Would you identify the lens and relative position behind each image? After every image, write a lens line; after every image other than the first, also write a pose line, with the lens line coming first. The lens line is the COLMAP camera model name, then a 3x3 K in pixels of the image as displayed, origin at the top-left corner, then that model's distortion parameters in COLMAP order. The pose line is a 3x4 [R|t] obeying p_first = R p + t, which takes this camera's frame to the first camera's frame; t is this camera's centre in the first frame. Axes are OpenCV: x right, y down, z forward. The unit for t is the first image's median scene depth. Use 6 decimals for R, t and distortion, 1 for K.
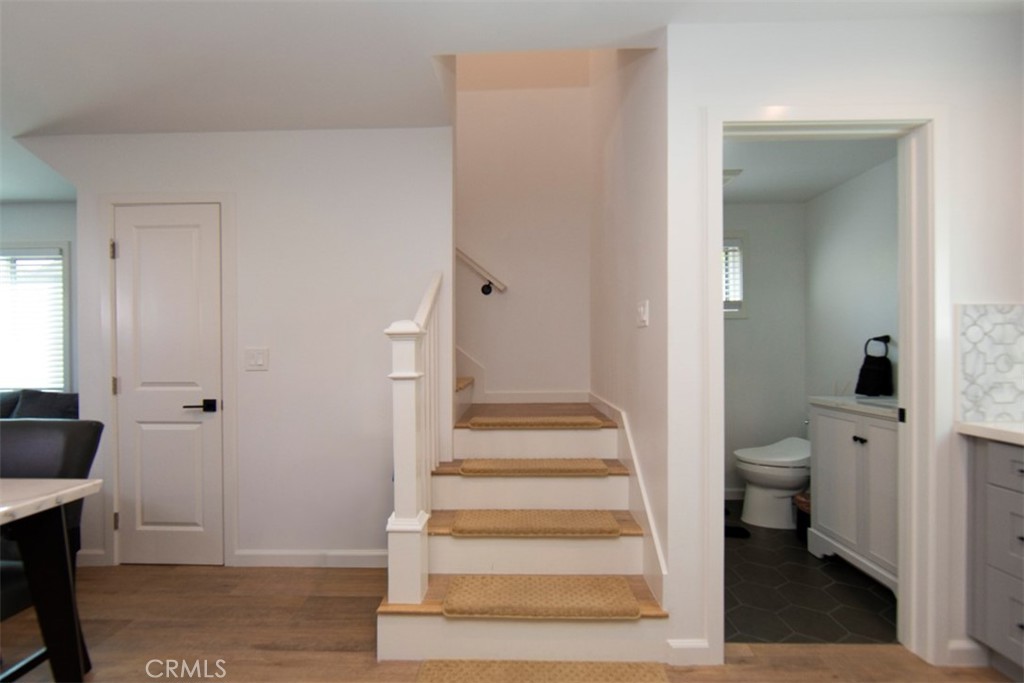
lens RADIAL K [[427.5, 0, 511.2], [0, 427.5, 347.5], [0, 0, 1]] dist [-0.000815, 0.000147]
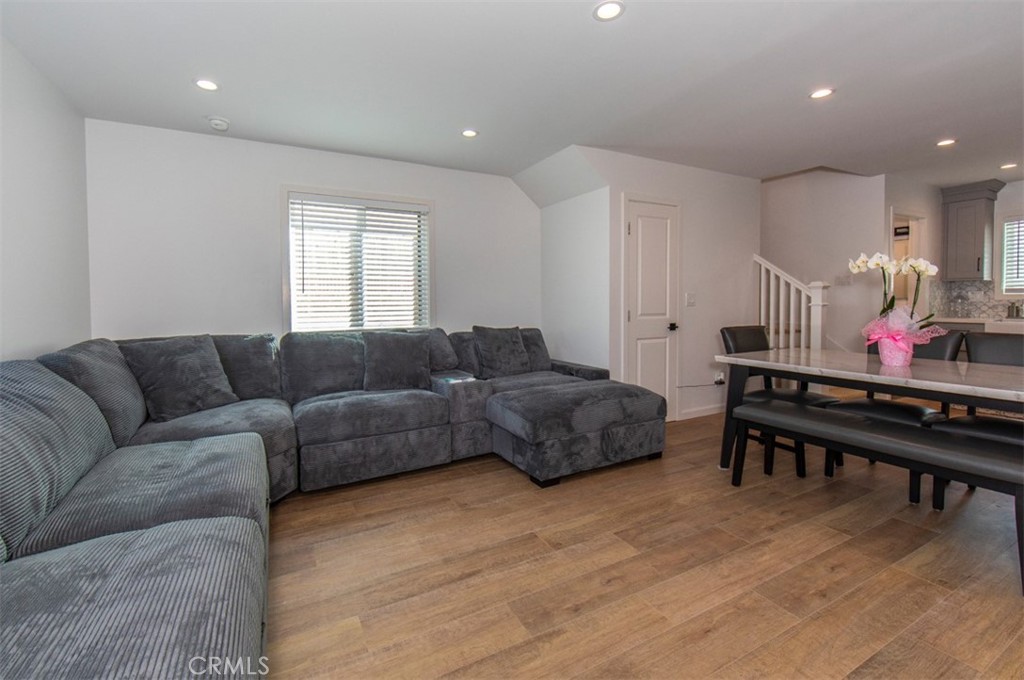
lens RADIAL K [[427.5, 0, 495.9], [0, 427.5, 310.0], [0, 0, 1]] dist [-0.000815, 0.000147]
pose [[0.881353, -0.008245, 0.472387, -2.098911], [-0.000305, 0.999838, 0.018020, 0.040330], [-0.472459, -0.016026, 0.881207, -0.151217]]
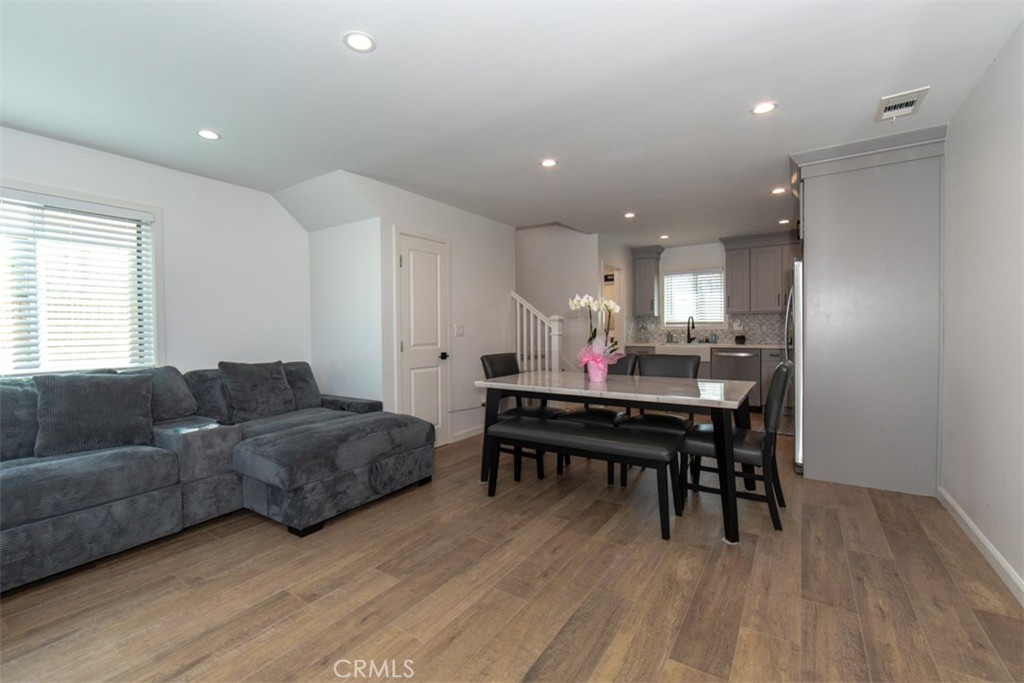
lens RADIAL K [[427.5, 0, 506.5], [0, 427.5, 333.8], [0, 0, 1]] dist [-0.000815, 0.000147]
pose [[0.556801, -0.007095, 0.830615, -2.033454], [0.002922, 0.999974, 0.006583, 0.032581], [-0.830640, -0.001238, 0.556808, -0.214348]]
